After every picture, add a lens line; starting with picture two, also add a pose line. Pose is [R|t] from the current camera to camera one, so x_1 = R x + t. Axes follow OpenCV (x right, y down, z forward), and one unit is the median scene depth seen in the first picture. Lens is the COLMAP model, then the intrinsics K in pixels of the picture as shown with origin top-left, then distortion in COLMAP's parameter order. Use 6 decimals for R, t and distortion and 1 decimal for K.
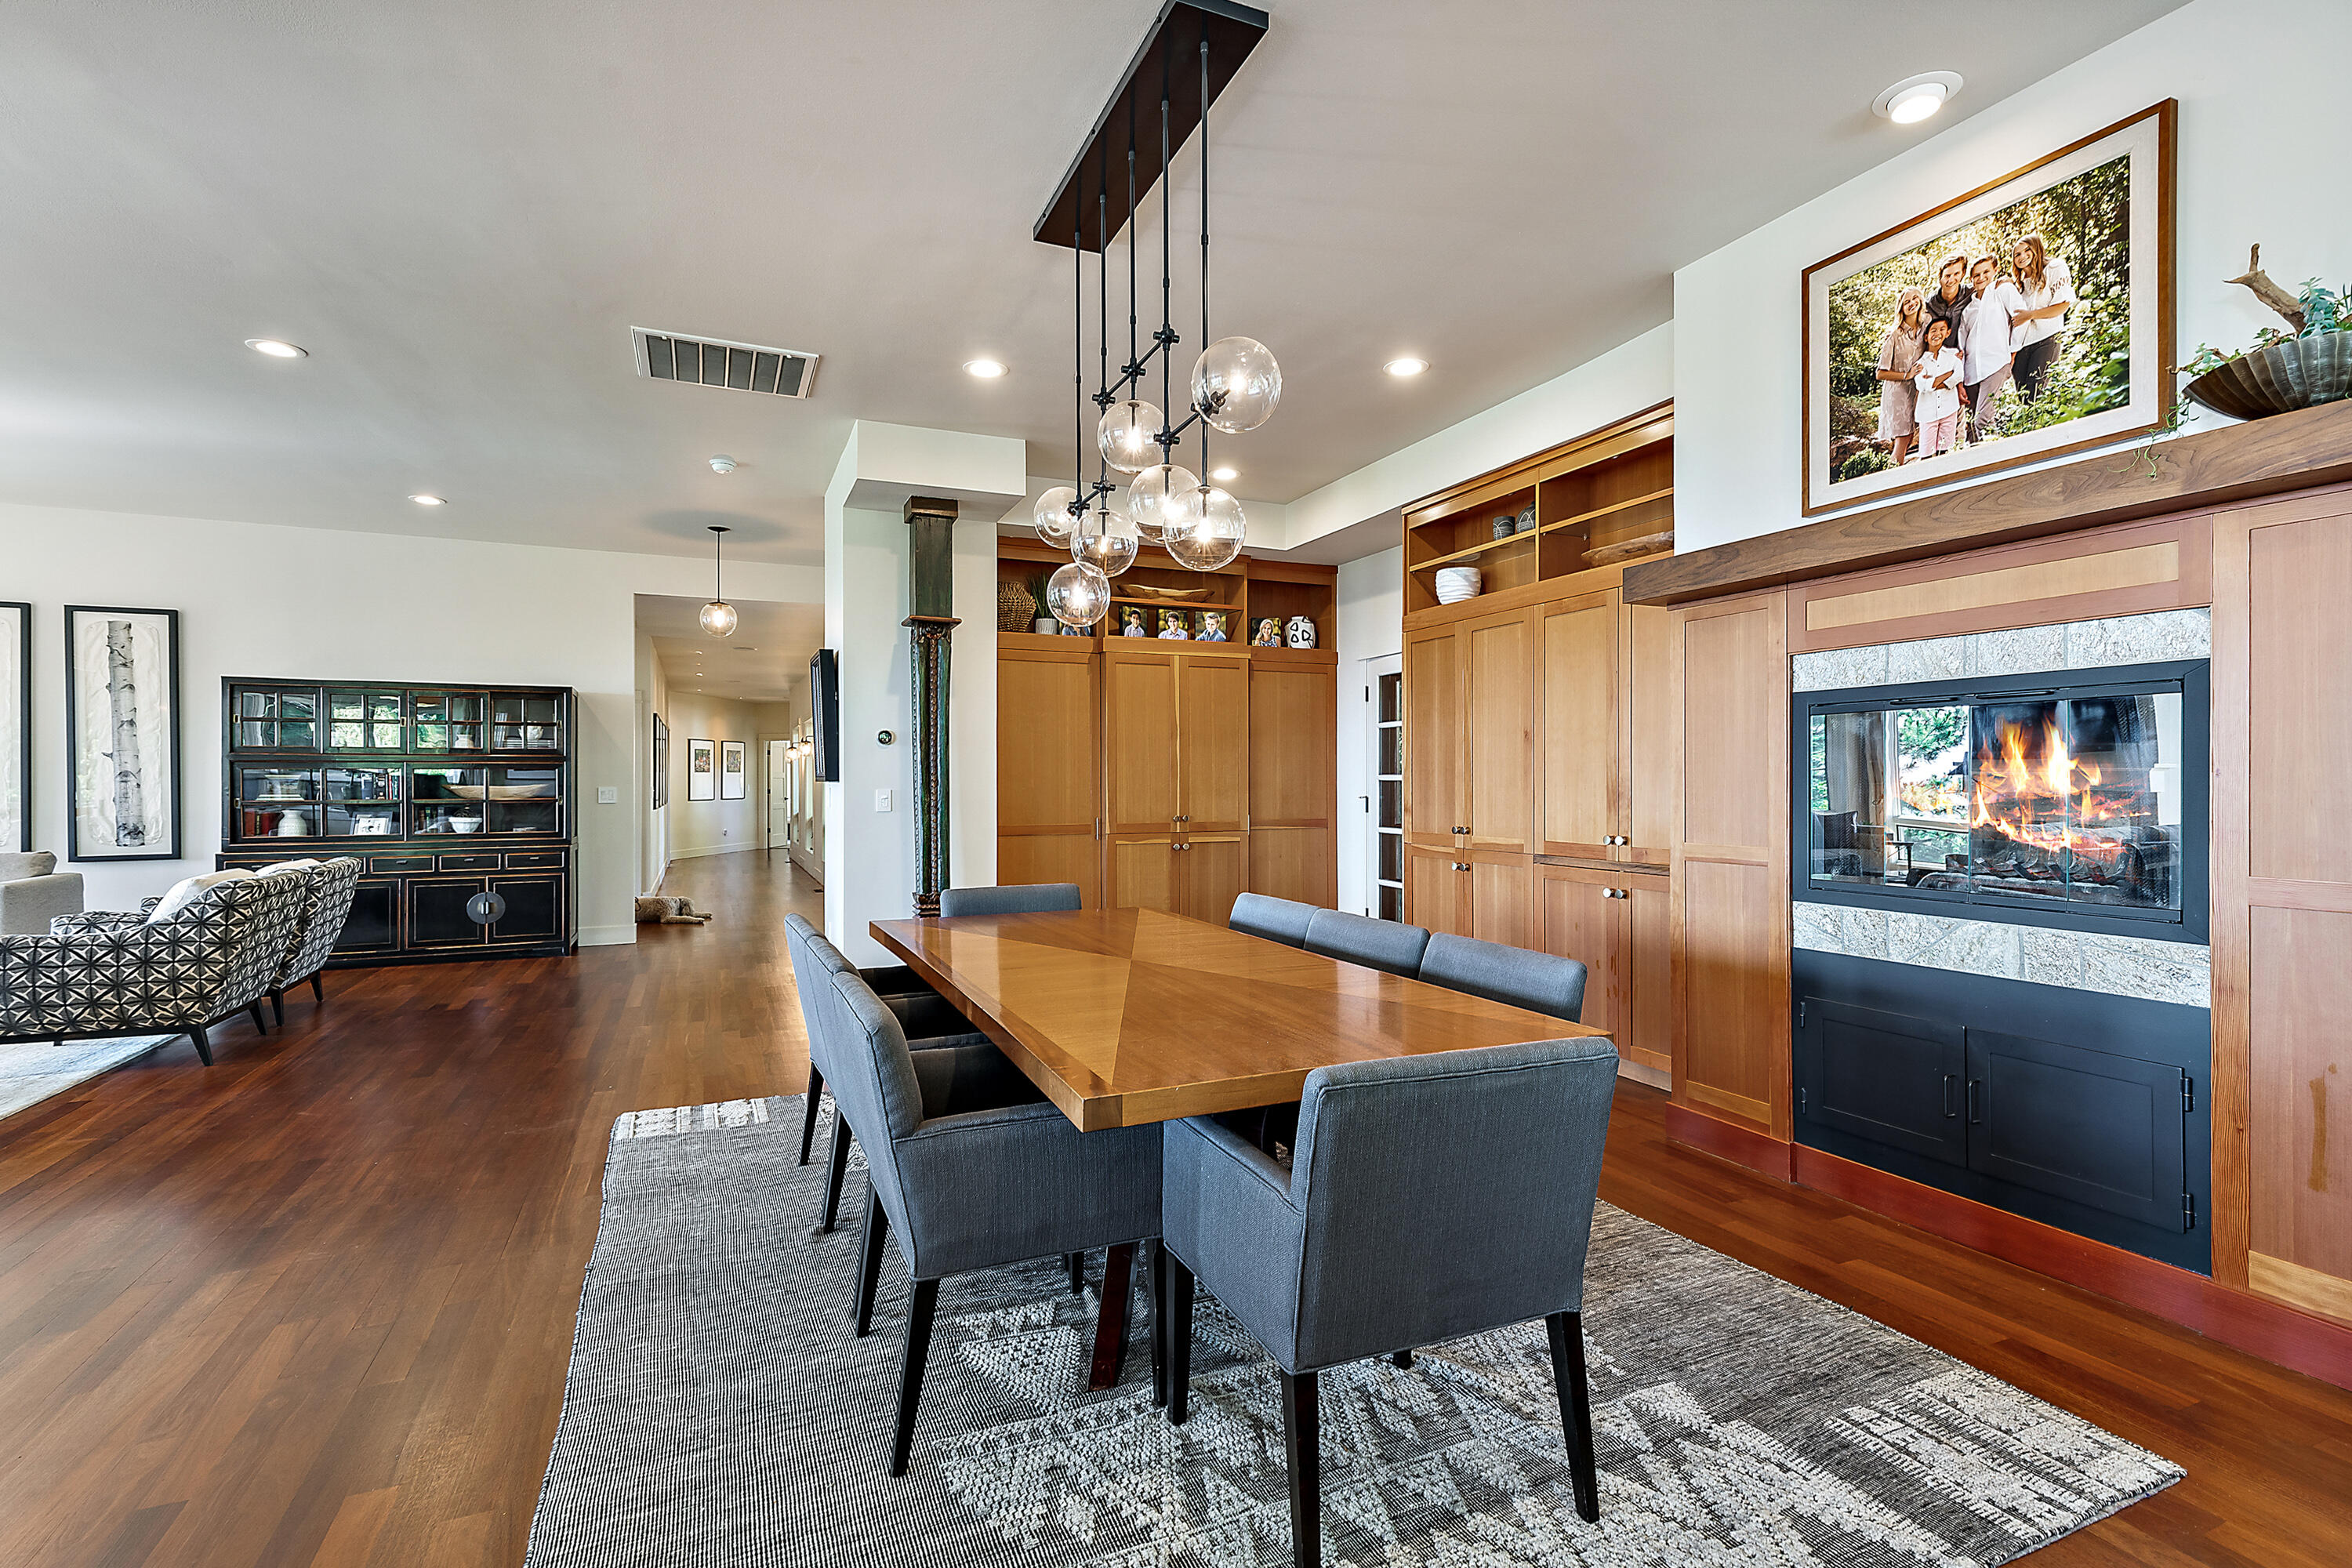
lens RADIAL K [[1086.5, 0, 1176.0], [0, 1086.5, 784.0], [0, 0, 1]] dist [0.003817, 0.000139]
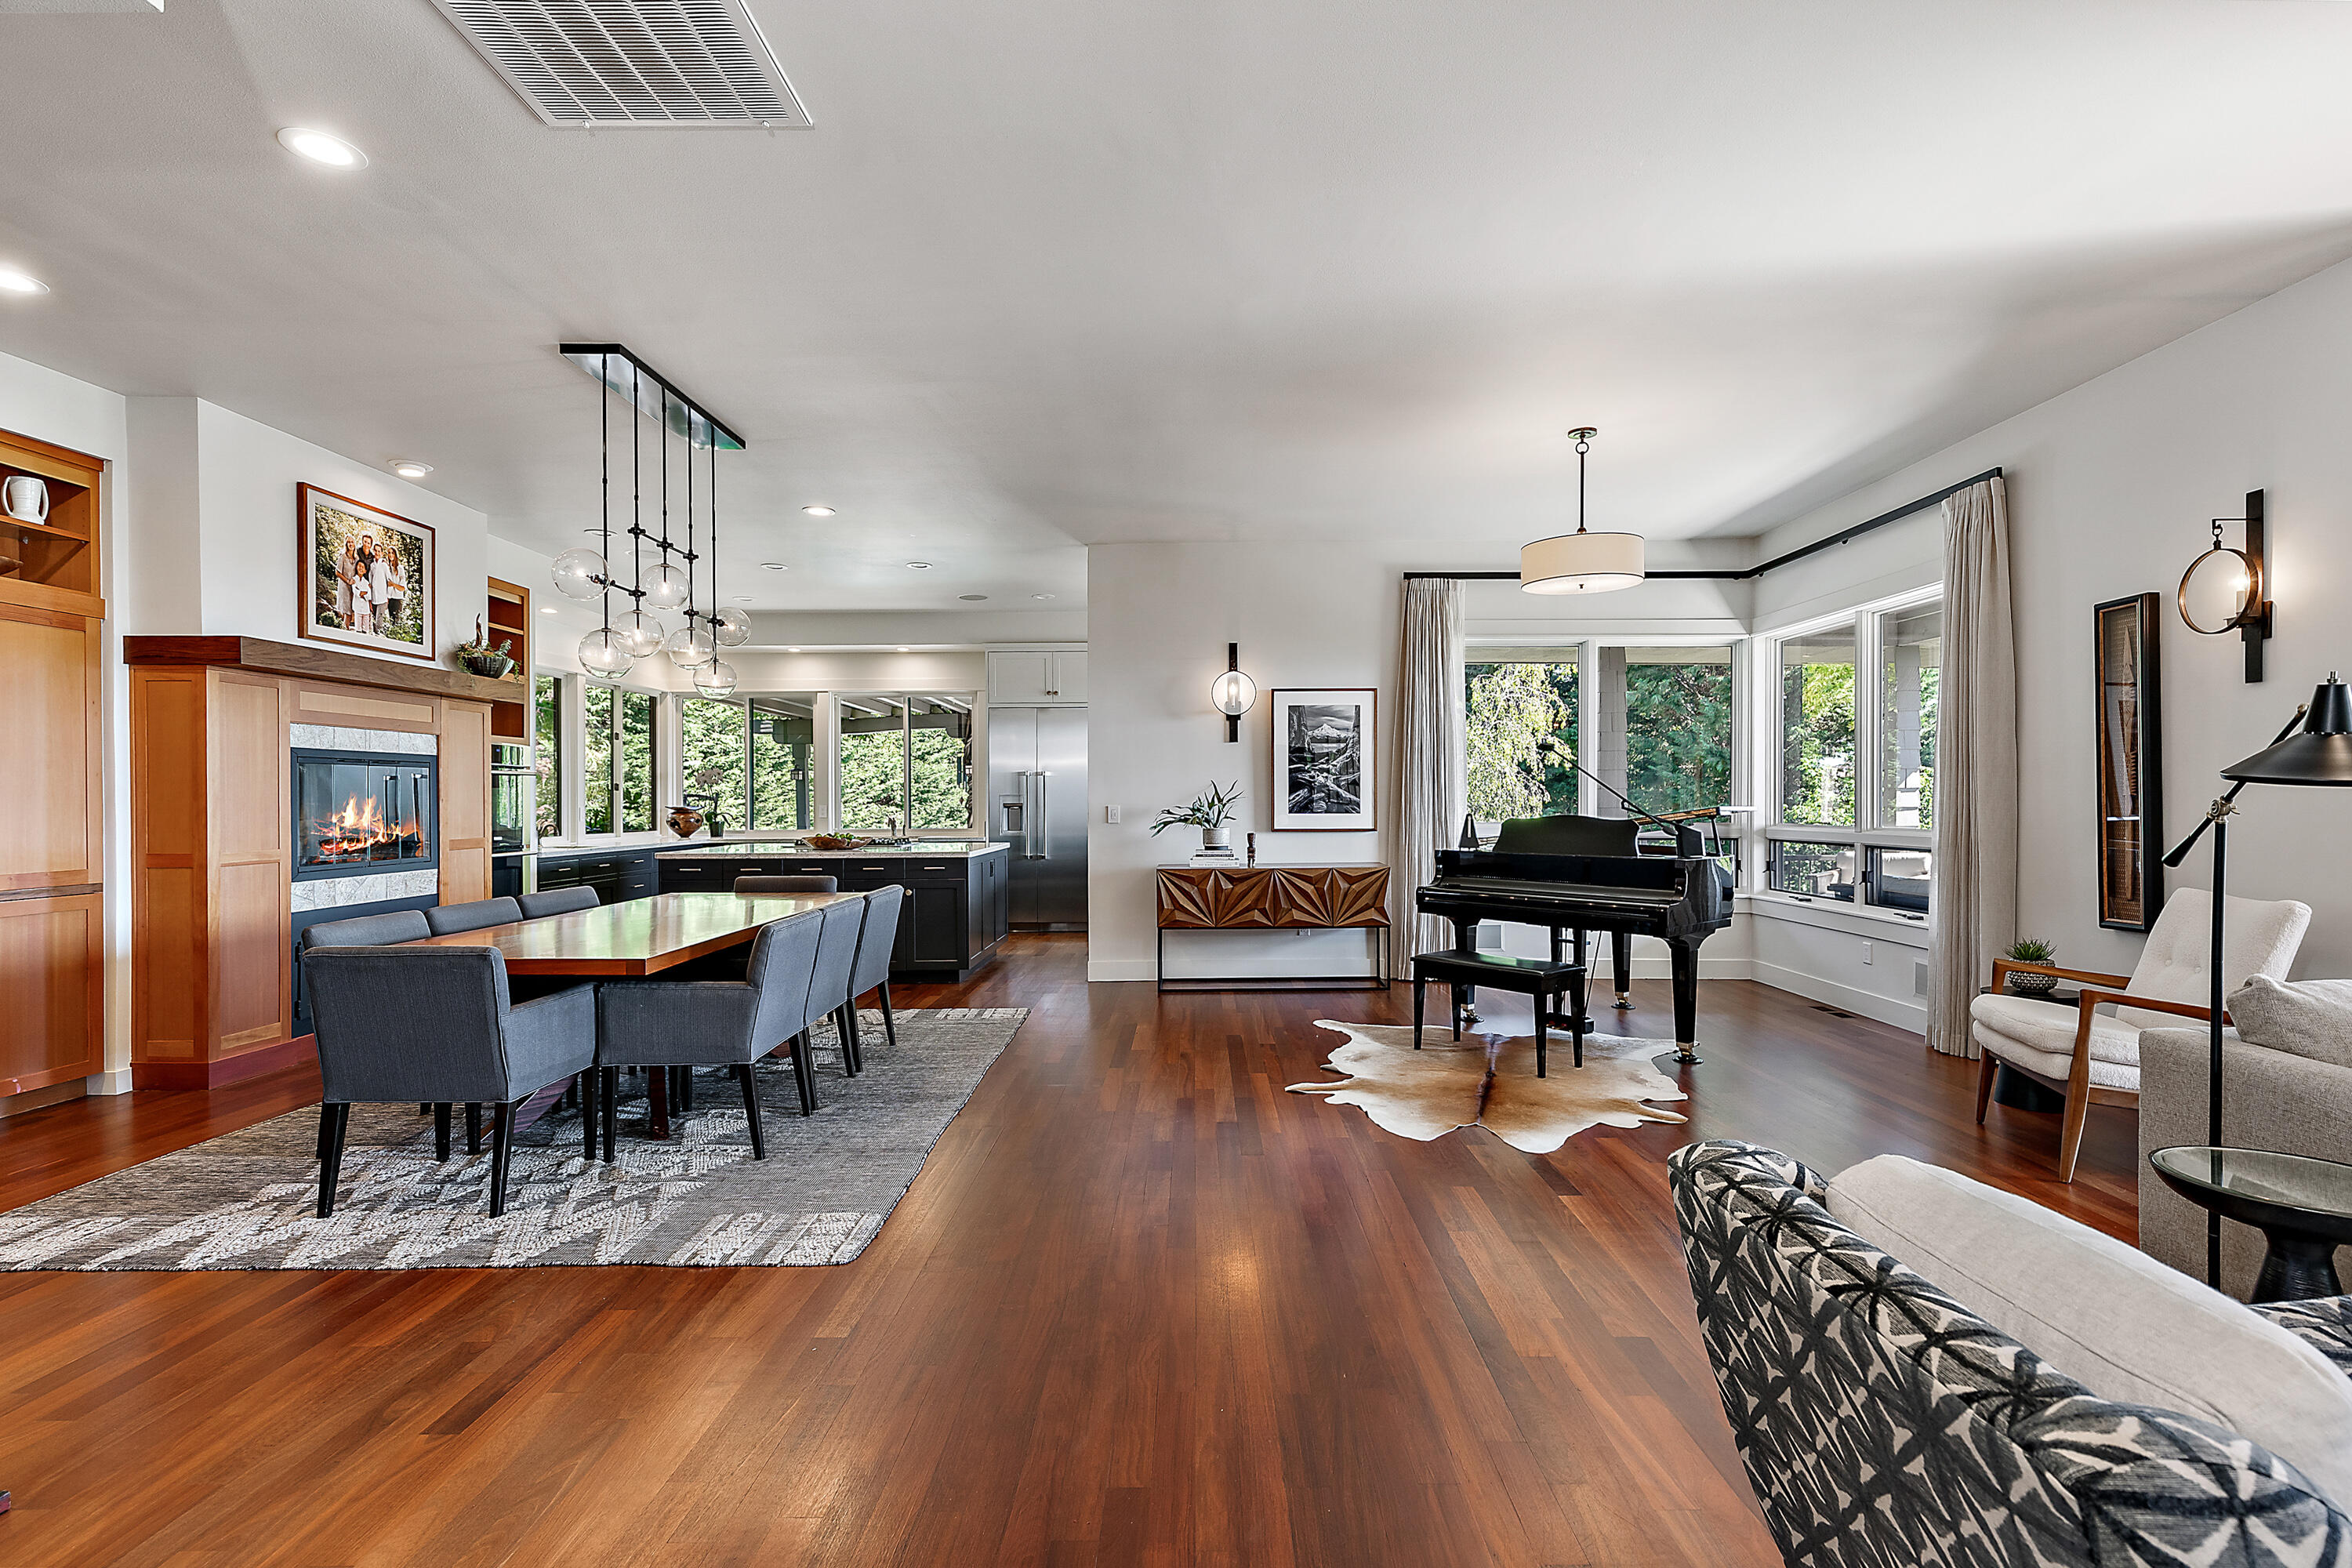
lens RADIAL K [[1092.3, 0, 1191.3], [0, 1092.3, 800.5], [0, 0, 1]] dist [0.007509, 0.000013]
pose [[-0.914644, 0.003499, 0.404246, -1.350005], [0.005924, 0.999971, 0.004747, -0.008851], [-0.404218, 0.006737, -0.914638, 2.094008]]
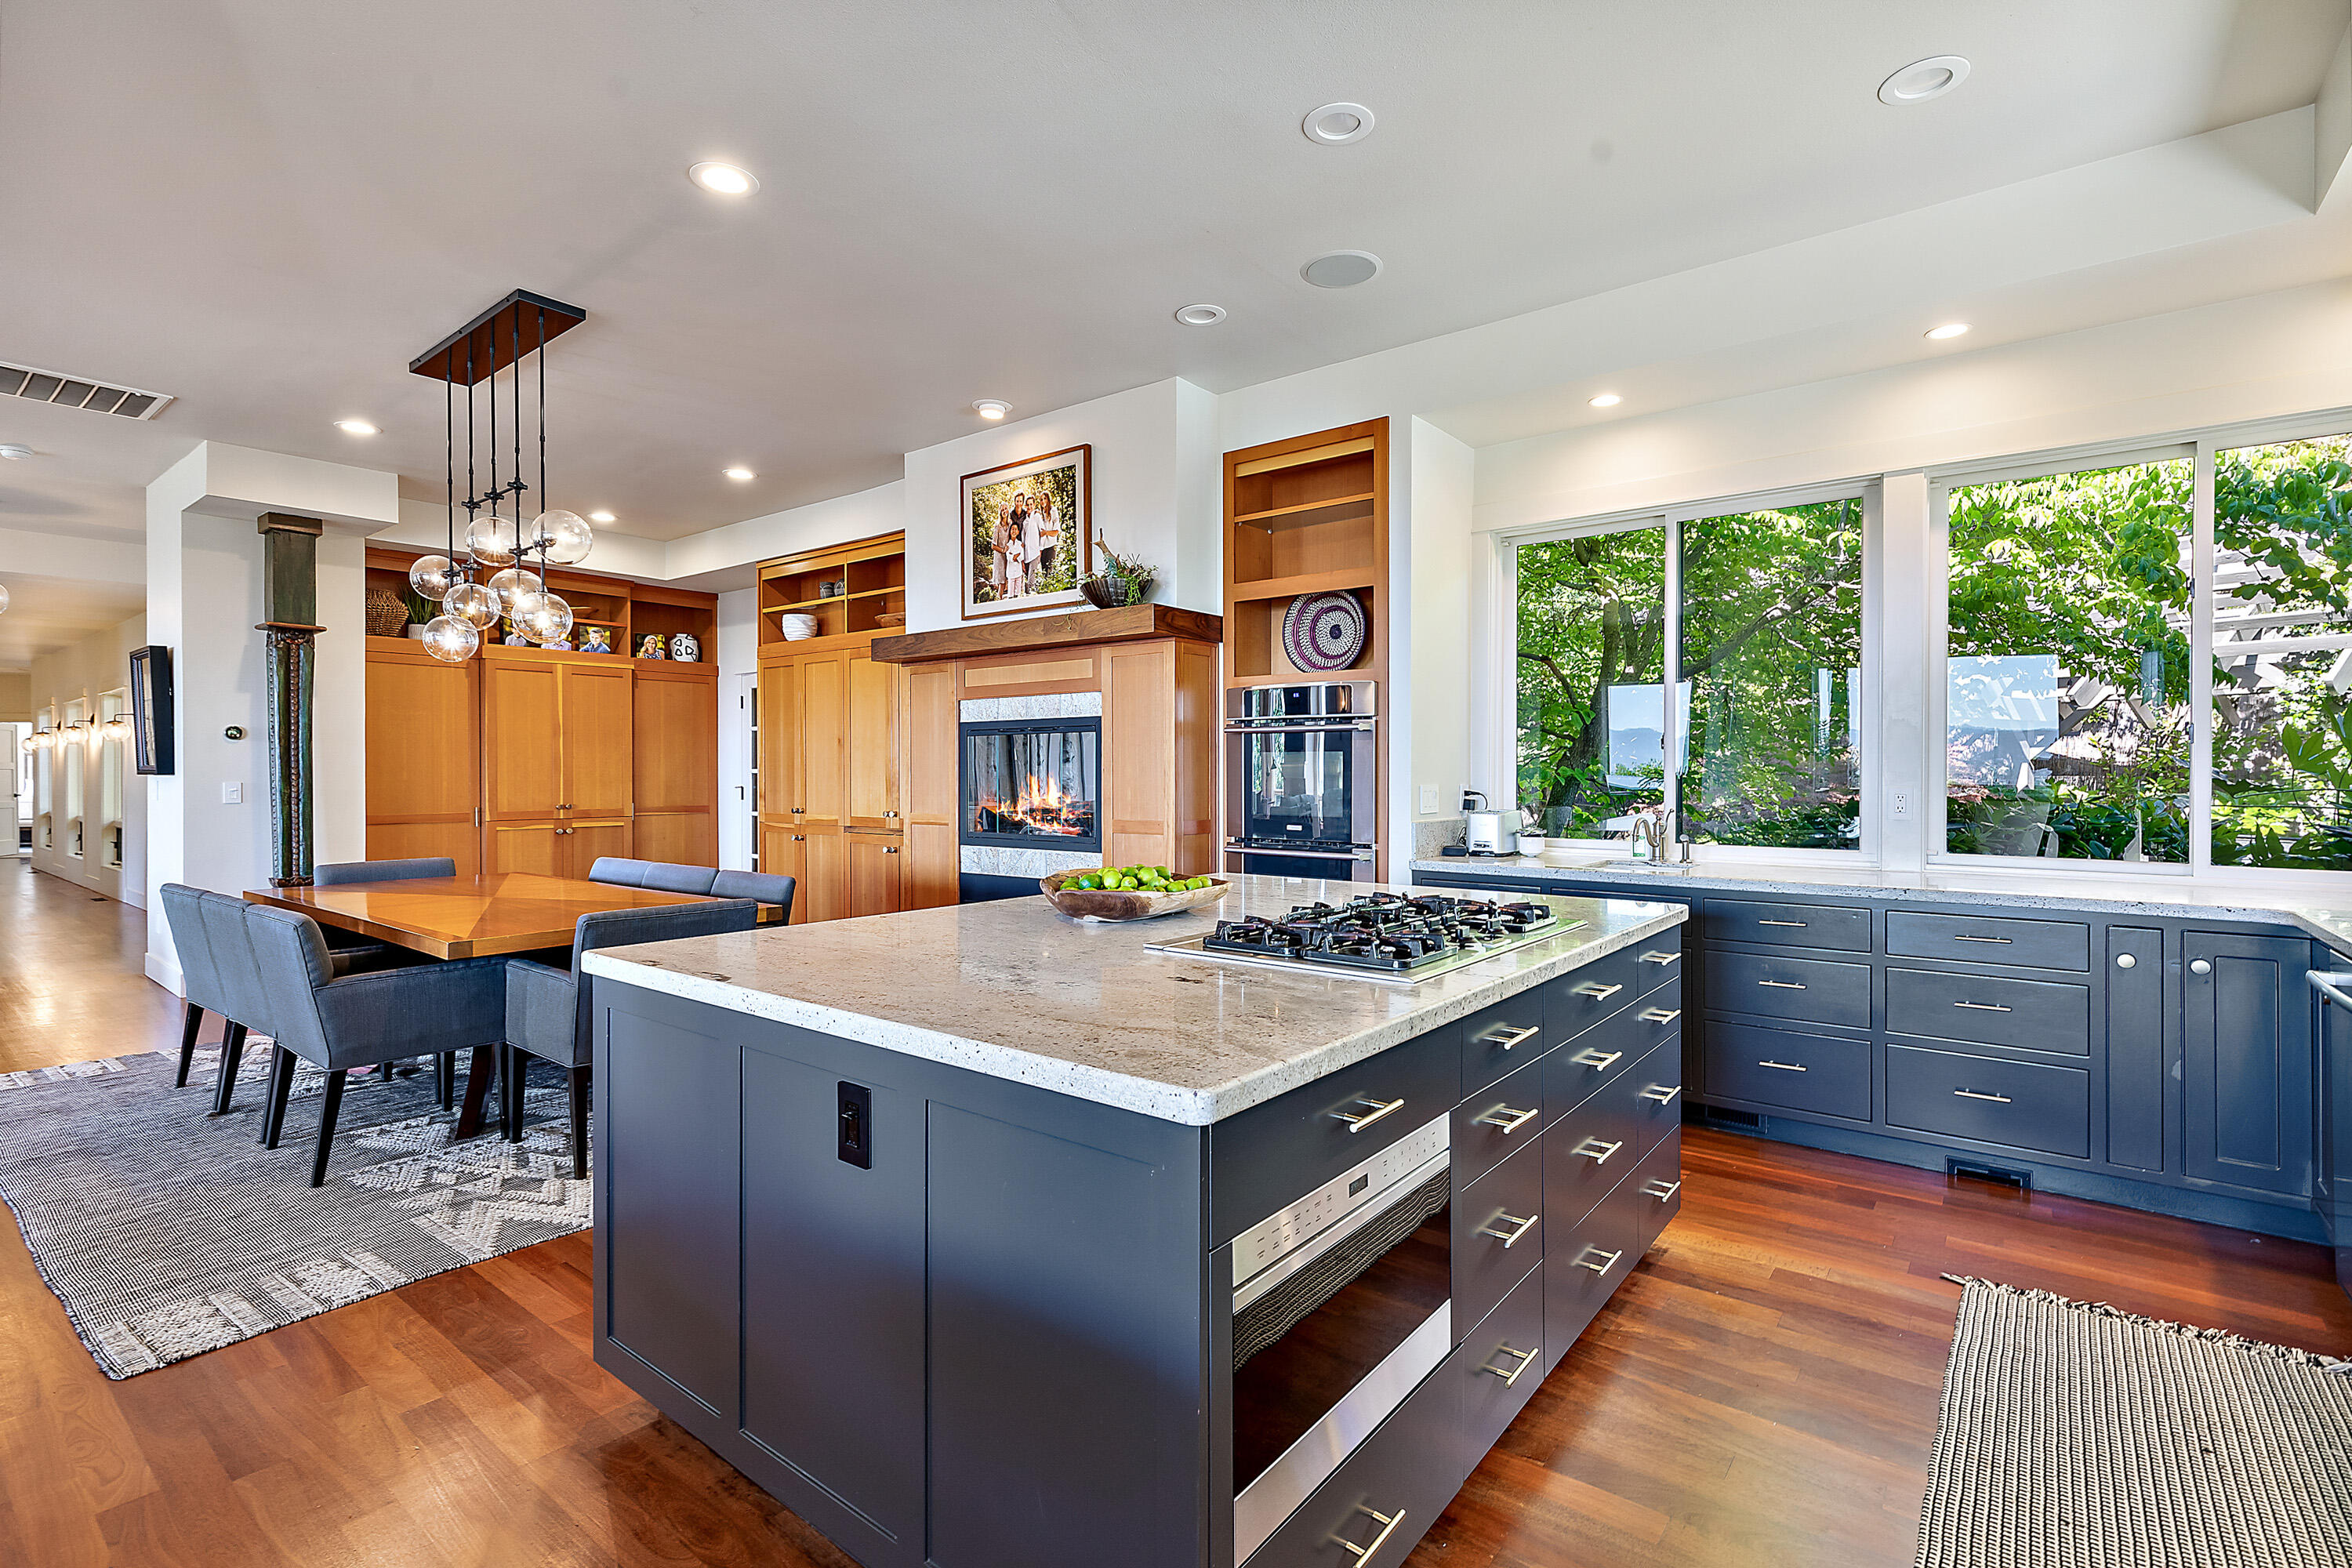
lens RADIAL K [[1078.5, 0, 1187.1], [0, 1078.5, 775.5], [0, 0, 1]] dist [0.008940, -0.001455]
pose [[0.878185, -0.001771, 0.478318, 0.080382], [0.001675, 0.999998, 0.000627, -0.001714], [-0.478318, 0.000251, 0.878187, -0.713534]]
